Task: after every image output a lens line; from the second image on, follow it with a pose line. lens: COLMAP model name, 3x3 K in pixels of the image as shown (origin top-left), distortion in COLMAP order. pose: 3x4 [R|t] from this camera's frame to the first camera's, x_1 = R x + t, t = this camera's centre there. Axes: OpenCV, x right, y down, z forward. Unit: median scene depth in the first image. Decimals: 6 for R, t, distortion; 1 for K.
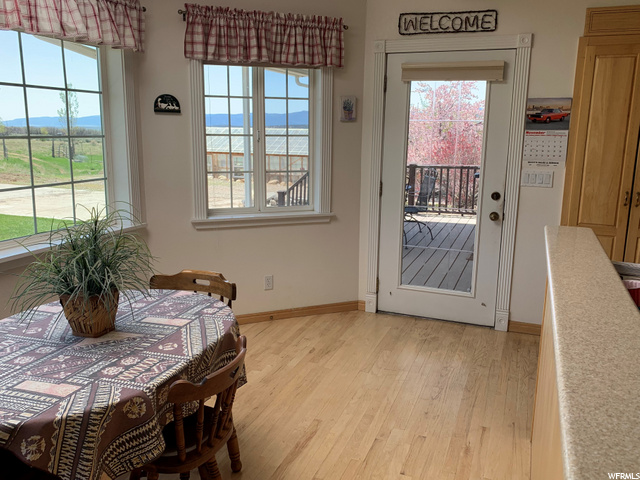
lens RADIAL K [[557.8, 0, 320.0], [0, 557.8, 240.0], [0, 0, 1]] dist [0.004288, 0.000970]
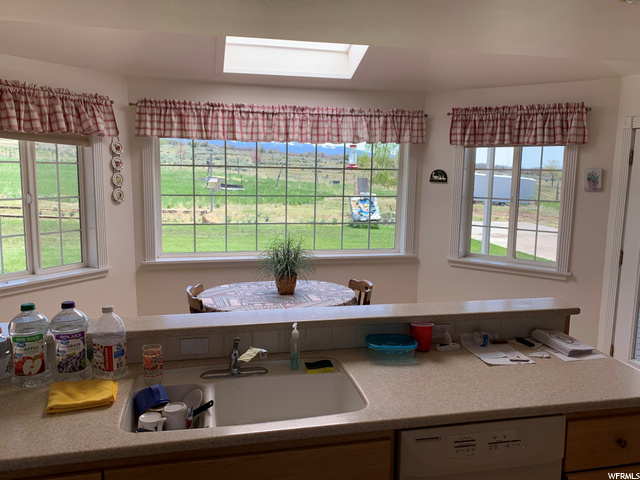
lens RADIAL K [[528.6, 0, 320.0], [0, 528.6, 240.0], [0, 0, 1]] dist [0.138893, -0.249243]
pose [[0.552864, 0.115895, -0.825173, 0.703590], [-0.180527, 0.983420, 0.017168, -0.047058], [0.813481, 0.139474, 0.564620, -0.011758]]
